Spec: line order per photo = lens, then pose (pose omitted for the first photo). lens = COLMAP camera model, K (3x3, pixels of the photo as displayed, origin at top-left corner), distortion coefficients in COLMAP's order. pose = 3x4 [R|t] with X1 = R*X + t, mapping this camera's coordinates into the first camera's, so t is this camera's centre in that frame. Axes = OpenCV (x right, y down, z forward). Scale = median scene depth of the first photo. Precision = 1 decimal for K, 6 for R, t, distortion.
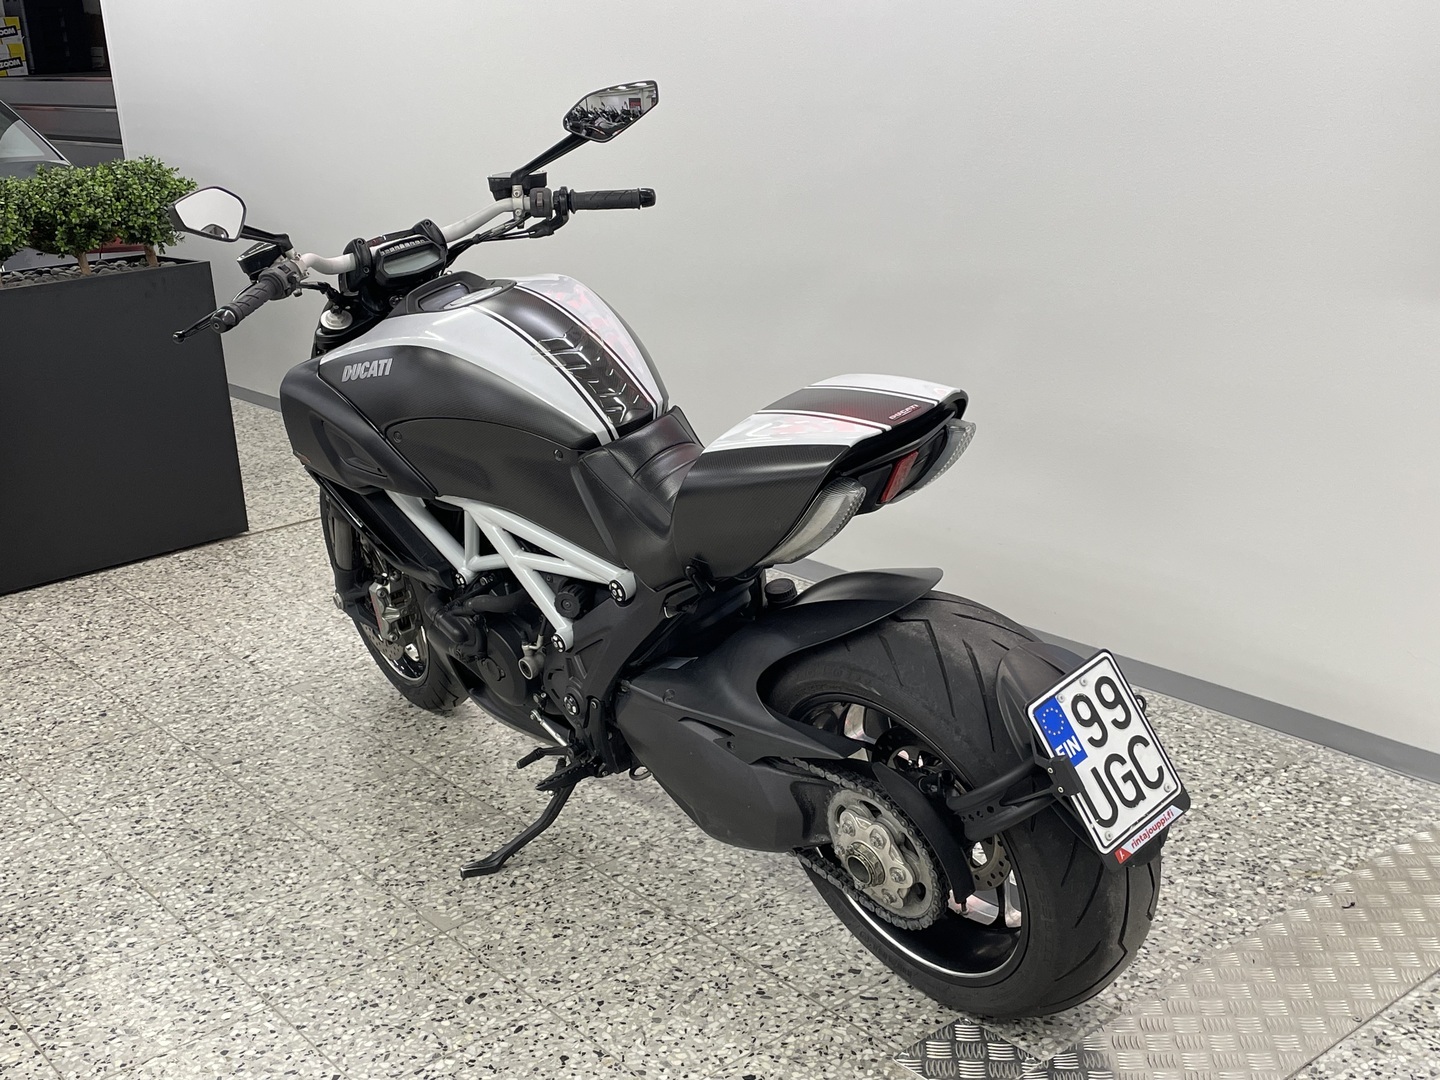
lens RADIAL K [[1691.5, 0, 706.9], [0, 1691.5, 528.2], [0, 0, 1]] dist [0.058022, 0.000000]
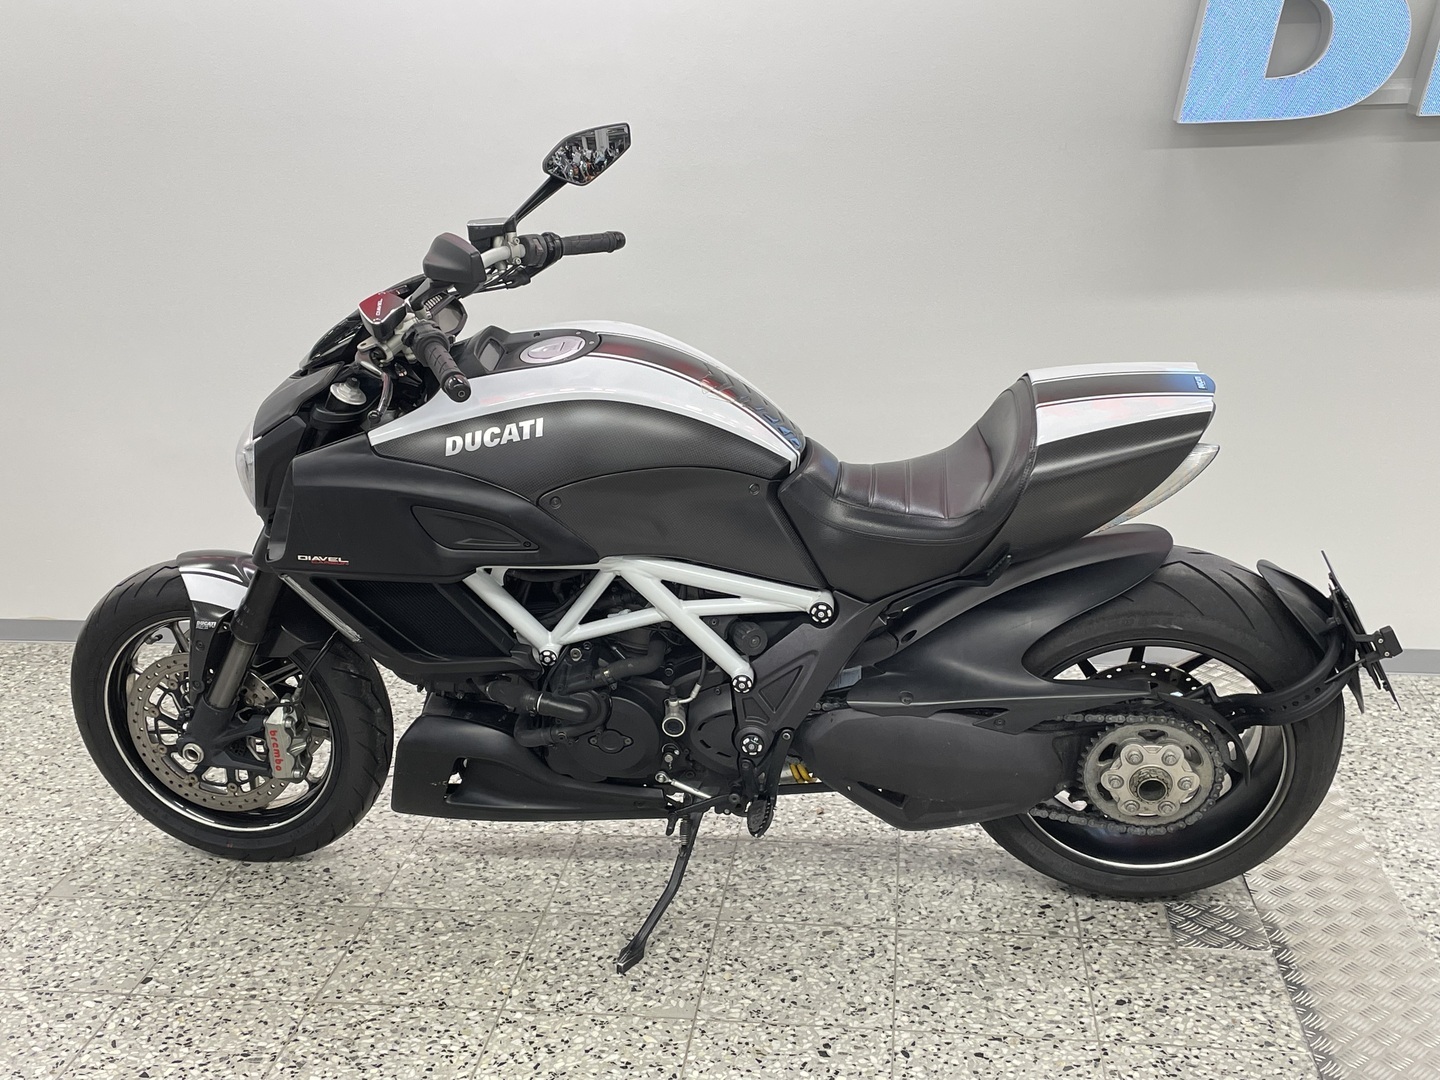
lens RADIAL K [[1691.5, 0, 706.9], [0, 1691.5, 507.1], [0, 0, 1]] dist [0.058022, 0.000000]
pose [[0.722468, -0.142072, 0.676650, -0.733837], [0.185986, 0.982522, 0.007714, -0.043108], [-0.665919, 0.120274, 0.736265, 0.274597]]
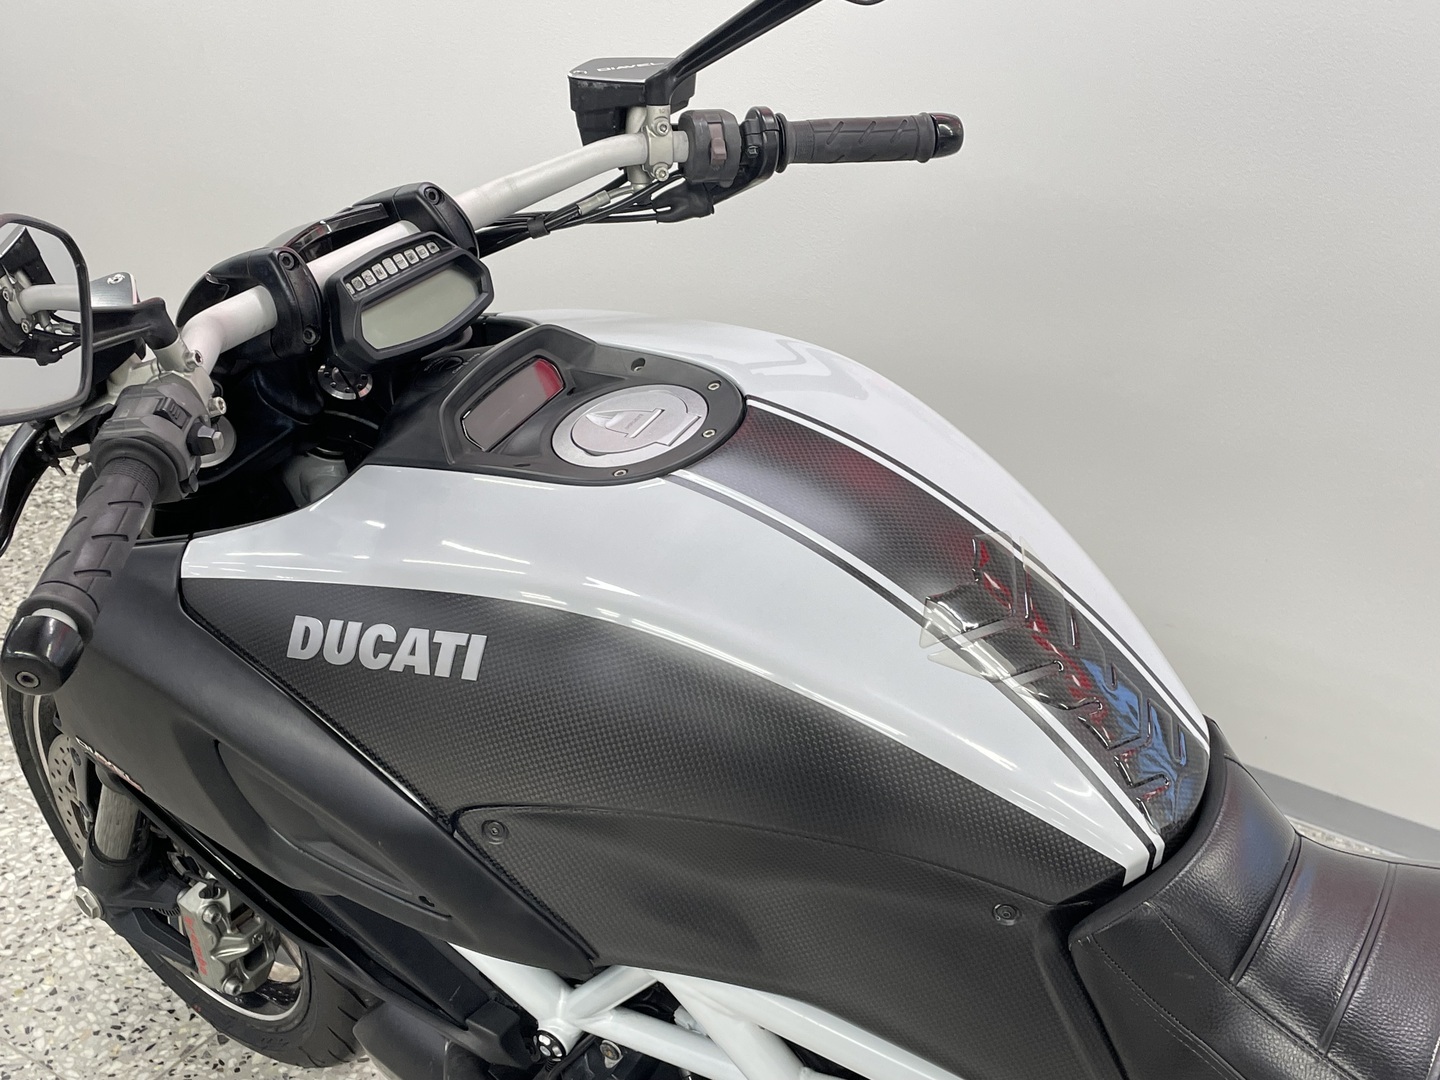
lens RADIAL K [[1691.5, 0, 718.9], [0, 1691.5, 531.9], [0, 0, 1]] dist [0.058022, 0.000000]
pose [[0.945461, -0.061082, 0.319956, -0.249844], [0.006949, 0.985819, 0.167665, -0.180420], [-0.325660, -0.156298, 0.932479, 0.639854]]
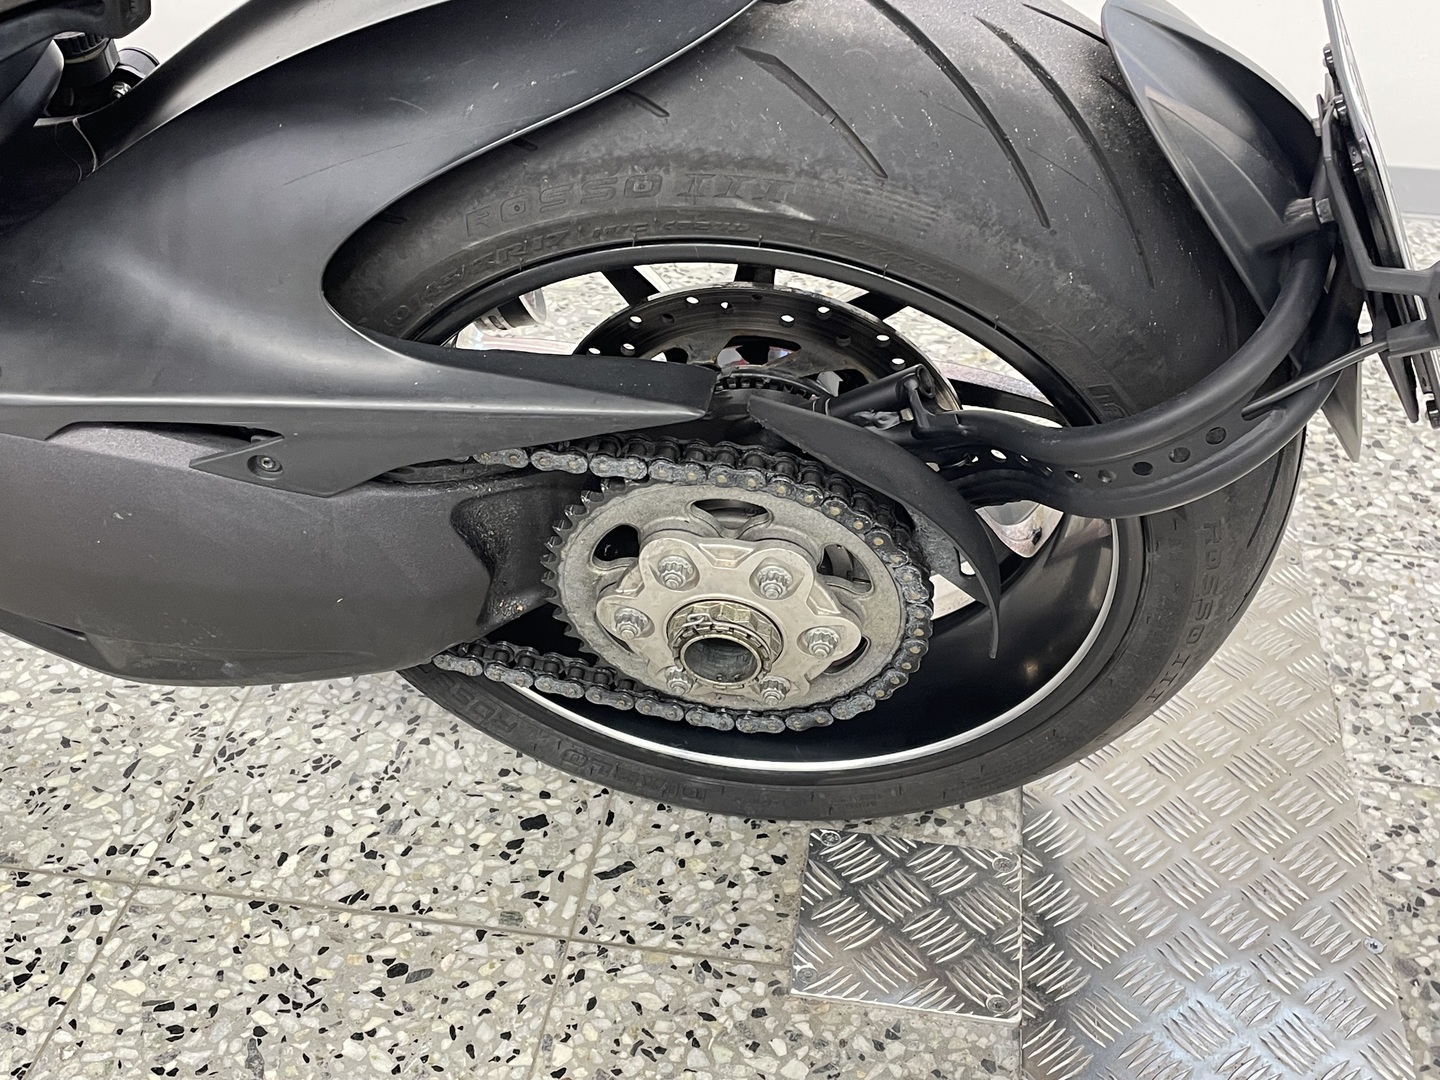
lens RADIAL K [[1691.5, 0, 729.6], [0, 1691.5, 515.1], [0, 0, 1]] dist [0.058022, 0.000000]
pose [[0.735536, -0.332469, 0.590298, -0.113158], [0.138822, 0.926781, 0.349005, 0.023700], [-0.663111, -0.174759, 0.727835, 0.591737]]
